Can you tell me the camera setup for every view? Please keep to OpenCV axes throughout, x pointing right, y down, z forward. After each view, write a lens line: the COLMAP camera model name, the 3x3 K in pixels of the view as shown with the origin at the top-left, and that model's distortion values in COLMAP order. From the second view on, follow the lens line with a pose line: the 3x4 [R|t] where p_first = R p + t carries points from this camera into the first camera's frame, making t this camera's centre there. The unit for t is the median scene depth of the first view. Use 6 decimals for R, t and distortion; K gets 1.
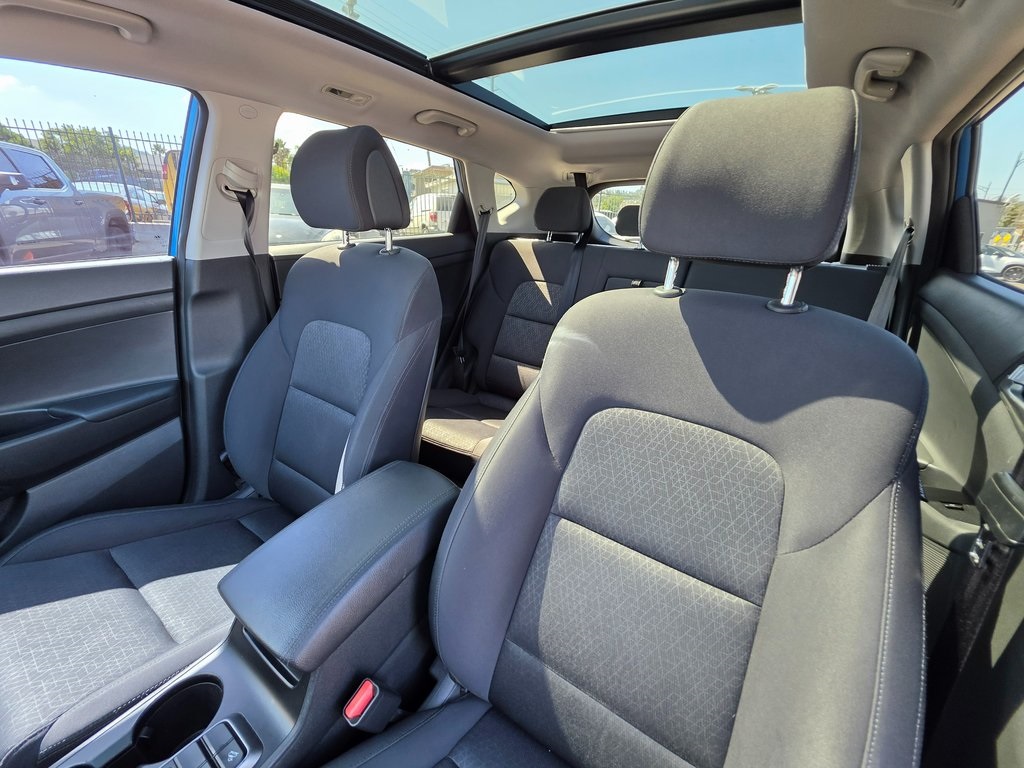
lens RADIAL K [[412.3, 0, 518.7], [0, 412.3, 386.0], [0, 0, 1]] dist [0.001838, 0.000622]
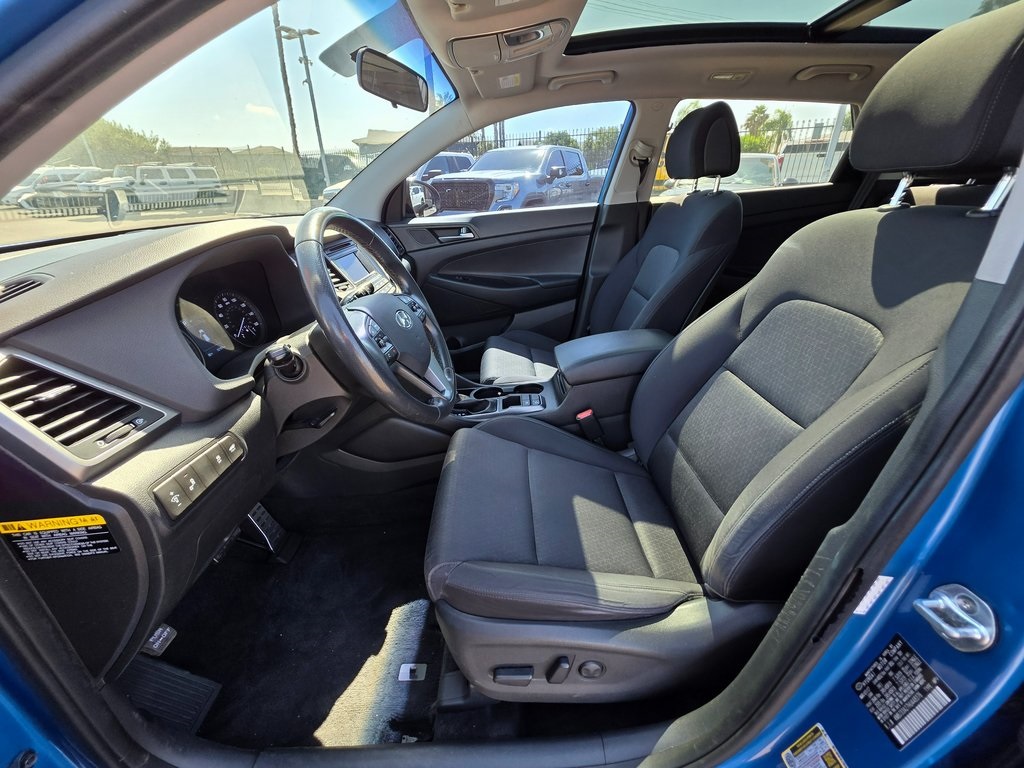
lens RADIAL K [[409.3, 0, 514.8], [0, 409.3, 384.3], [0, 0, 1]] dist [0.002322, 0.000229]
pose [[0.588792, 0.301668, -0.749880, 0.471827], [-0.256819, 0.949489, 0.180319, 0.187756], [0.766400, 0.086413, 0.636525, -0.297527]]
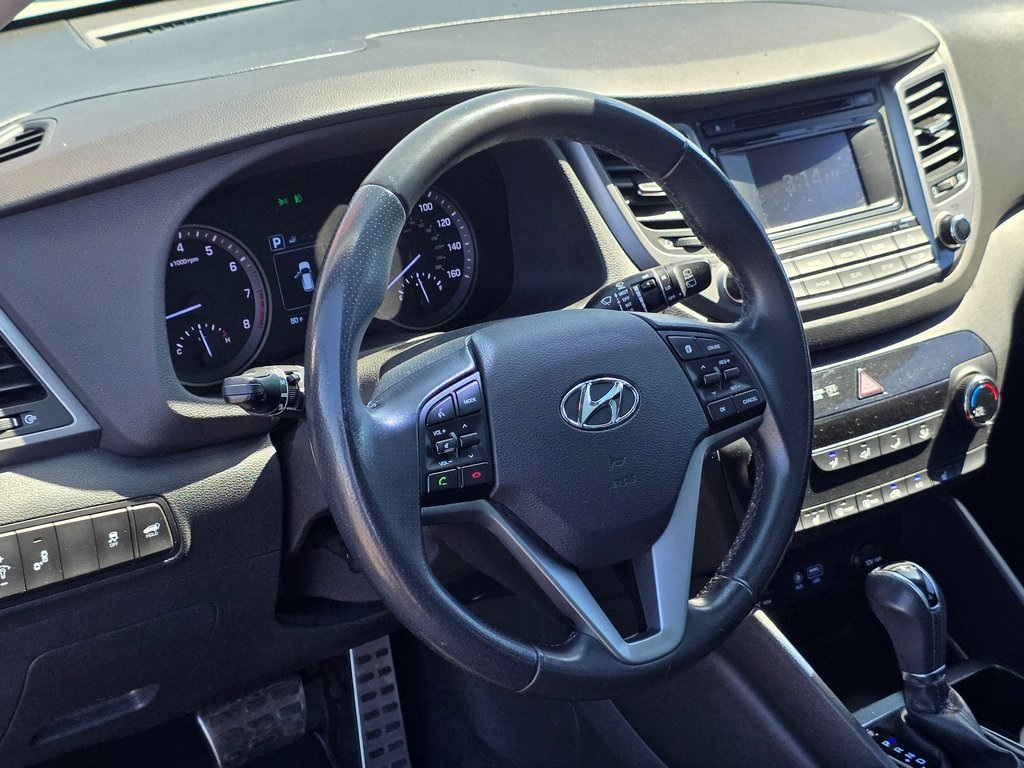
lens RADIAL K [[1848.6, 0, 512.0], [0, 1848.6, 384.0], [0, 0, 1]] dist [0.138865, 0.115984]
pose [[-0.283093, 0.330325, -0.900413, 0.860610], [-0.394515, 0.815609, 0.423250, -0.221210], [0.874195, 0.475045, -0.100575, 0.052721]]
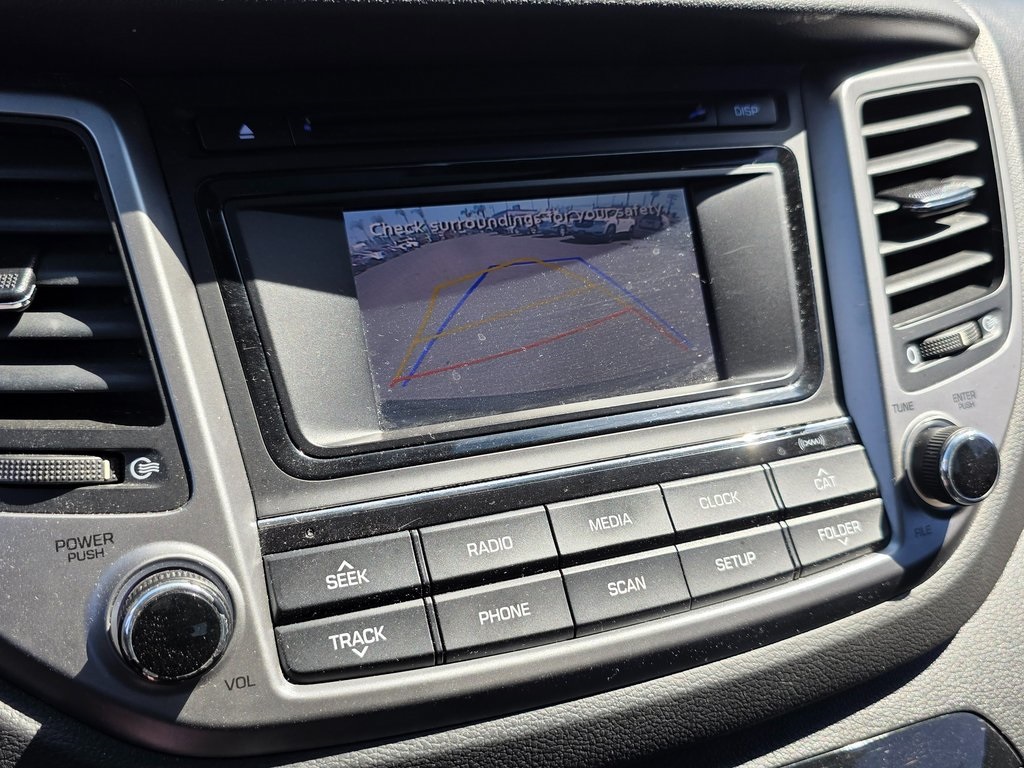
lens RADIAL K [[1114.5, 0, 512.0], [0, 1114.5, 384.0], [0, 0, 1]] dist [0.008301, 0.005980]
pose [[-0.489903, 0.290211, -0.822054, -0.364143], [-0.382980, 0.775452, 0.501996, 0.048569], [0.783148, 0.560760, -0.268751, 0.131222]]
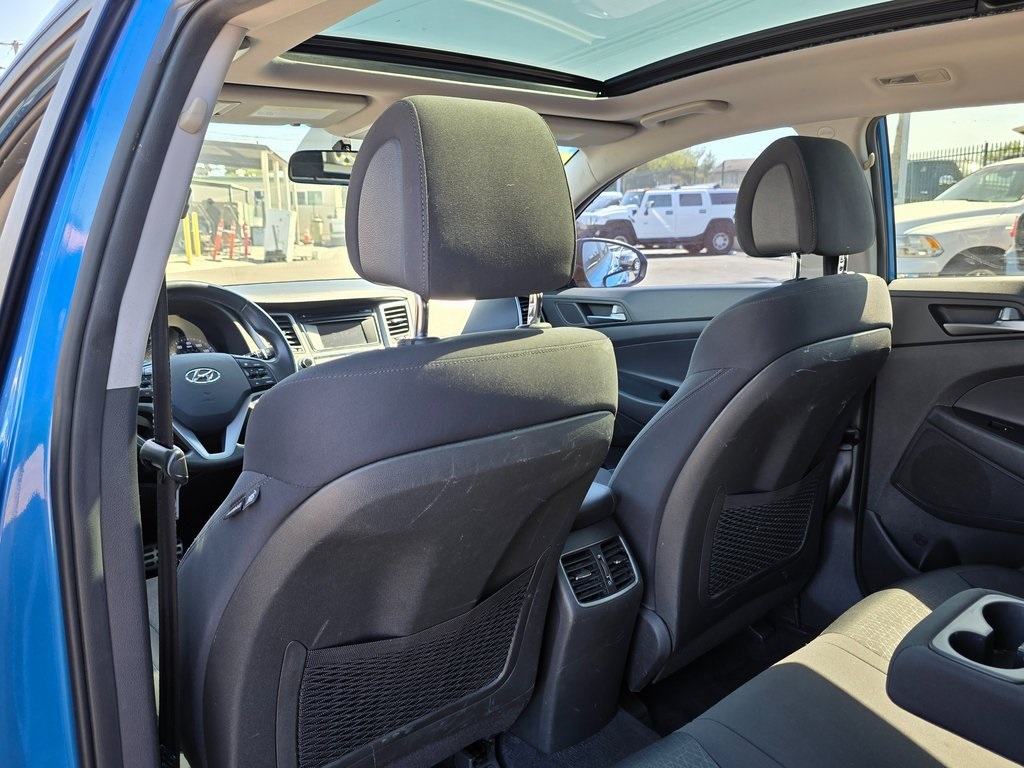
lens RADIAL K [[813.3, 0, 512.0], [0, 813.3, 384.0], [0, 0, 1]] dist [0.034222, -0.005869]
pose [[-0.249865, 0.144747, -0.957400, 1.159233], [-0.350804, 0.908057, 0.228841, -0.293942], [0.902499, 0.393040, -0.176114, 0.804837]]
